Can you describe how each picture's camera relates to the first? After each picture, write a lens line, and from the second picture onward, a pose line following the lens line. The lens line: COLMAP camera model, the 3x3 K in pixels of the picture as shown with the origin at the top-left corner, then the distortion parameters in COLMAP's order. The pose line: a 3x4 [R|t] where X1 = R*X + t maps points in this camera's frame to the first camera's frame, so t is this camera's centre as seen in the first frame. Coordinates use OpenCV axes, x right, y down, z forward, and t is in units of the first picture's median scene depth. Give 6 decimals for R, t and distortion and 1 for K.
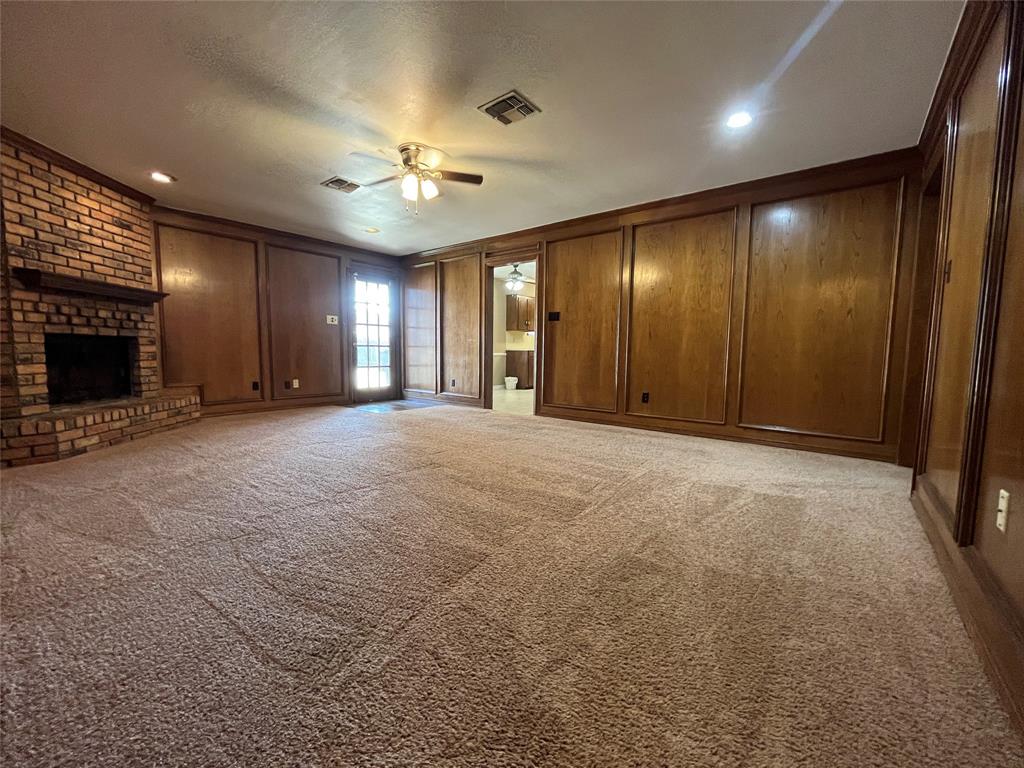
lens RADIAL K [[413.4, 0, 514.3], [0, 413.4, 383.2], [0, 0, 1]] dist [-0.008578, 0.002689]
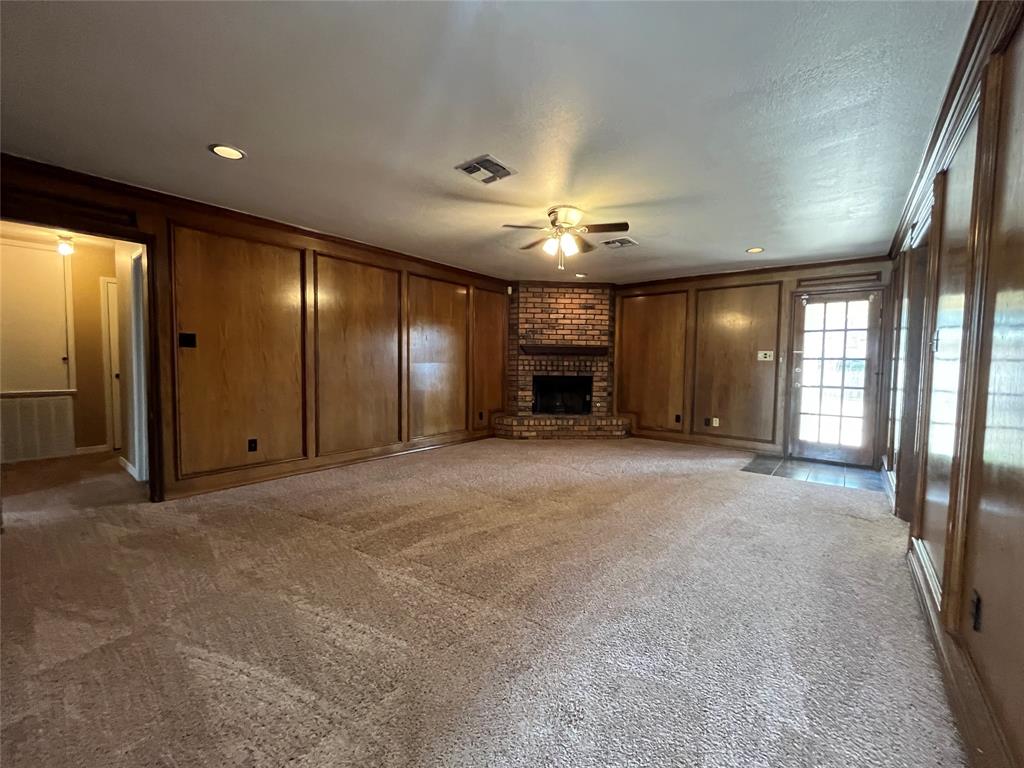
lens RADIAL K [[413.4, 0, 514.6], [0, 413.4, 387.1], [0, 0, 1]] dist [-0.008578, 0.002689]
pose [[0.001125, 0.042723, -0.999086, 0.757907], [-0.095098, 0.994564, 0.042423, -0.130054], [0.995467, 0.094963, 0.005182, 0.830999]]
